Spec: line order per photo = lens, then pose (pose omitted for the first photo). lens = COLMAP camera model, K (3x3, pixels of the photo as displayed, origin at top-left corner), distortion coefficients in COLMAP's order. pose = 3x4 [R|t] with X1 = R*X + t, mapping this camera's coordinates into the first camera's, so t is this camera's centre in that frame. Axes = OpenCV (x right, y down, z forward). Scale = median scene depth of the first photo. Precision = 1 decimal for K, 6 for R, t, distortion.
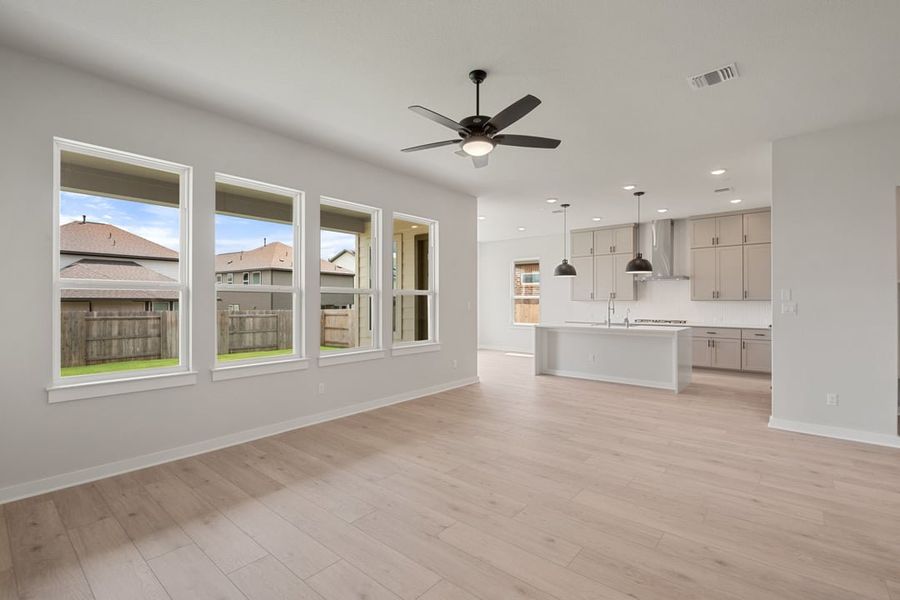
lens RADIAL K [[410.1, 0, 450.0], [0, 410.1, 300.0], [0, 0, 1]] dist [-0.000633, -0.000214]
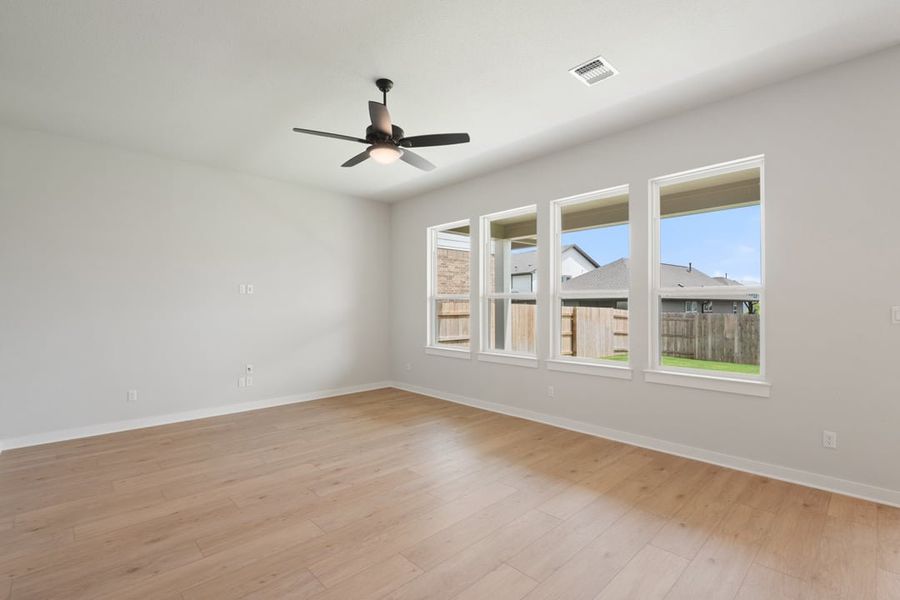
lens RADIAL K [[410.1, 0, 450.0], [0, 410.1, 300.0], [0, 0, 1]] dist [-0.000633, -0.000214]
pose [[-0.112733, -0.013821, -0.993529, 1.008083], [0.006843, 0.999869, -0.014686, 0.004149], [0.993602, -0.008454, -0.112624, 1.207470]]
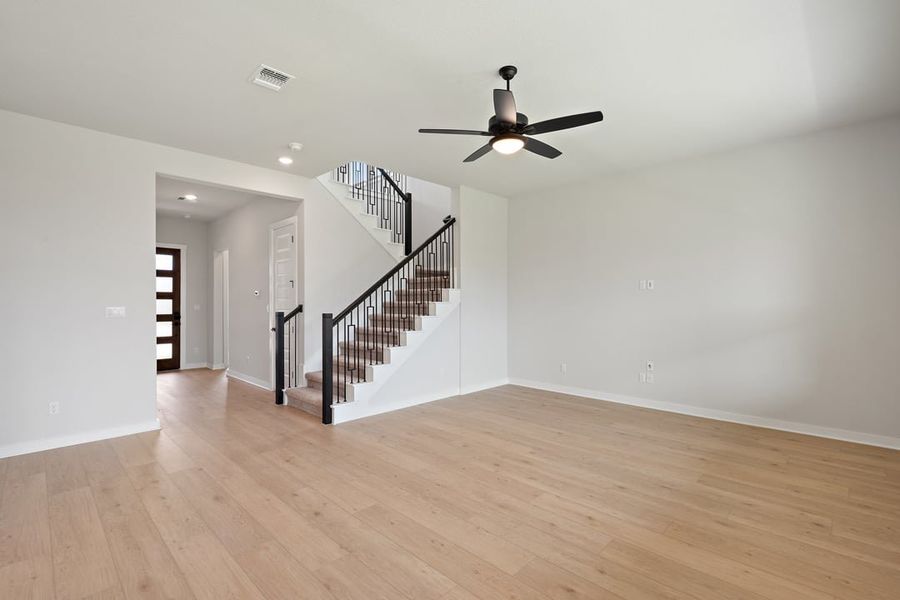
lens RADIAL K [[410.1, 0, 450.0], [0, 410.1, 300.0], [0, 0, 1]] dist [0.000674, -0.000261]
pose [[-0.997268, 0.002474, 0.073830, 0.127703], [0.001901, 0.999968, -0.007820, 0.004735], [-0.073847, -0.007658, -0.997240, 1.877801]]
